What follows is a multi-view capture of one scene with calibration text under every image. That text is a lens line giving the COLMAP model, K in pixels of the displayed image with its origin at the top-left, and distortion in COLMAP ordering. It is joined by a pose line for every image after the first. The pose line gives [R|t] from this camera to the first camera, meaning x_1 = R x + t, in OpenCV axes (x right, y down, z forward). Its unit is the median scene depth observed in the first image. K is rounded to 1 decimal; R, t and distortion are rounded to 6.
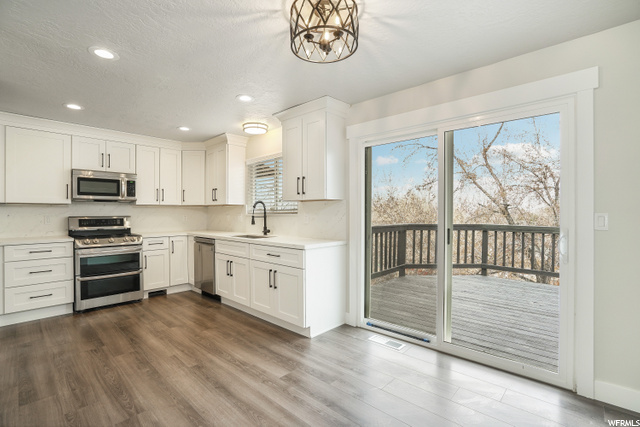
lens RADIAL K [[300.3, 0, 323.8], [0, 300.3, 215.9], [0, 0, 1]] dist [-0.038024, 0.003109]
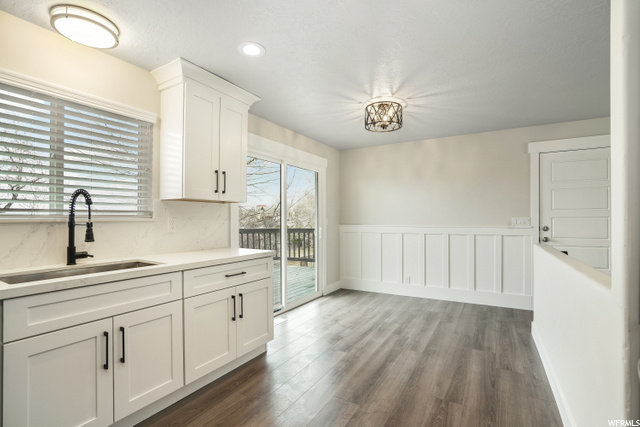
lens RADIAL K [[300.3, 0, 322.4], [0, 300.3, 216.5], [0, 0, 1]] dist [-0.038024, 0.003109]
pose [[-0.211705, 0.011980, 0.977260, -0.736683], [0.014816, 0.999849, -0.009047, -0.000289], [-0.977221, 0.012563, -0.211851, 0.752559]]
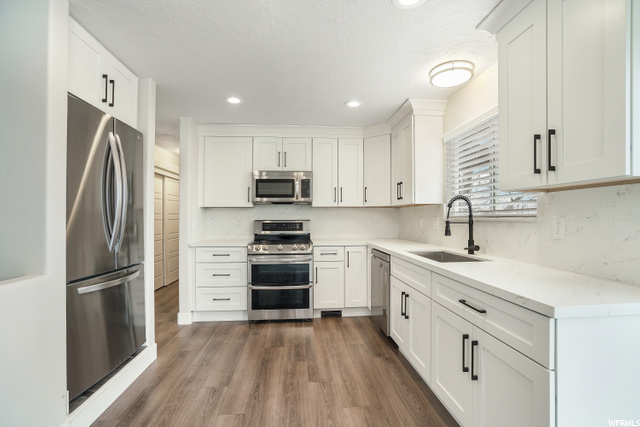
lens RADIAL K [[300.3, 0, 318.1], [0, 300.3, 216.4], [0, 0, 1]] dist [-0.038024, 0.003109]
pose [[0.733584, -0.000779, -0.679598, -0.023515], [-0.005678, 0.999957, -0.007276, -0.003962], [0.679575, 0.009197, 0.733549, 0.394594]]
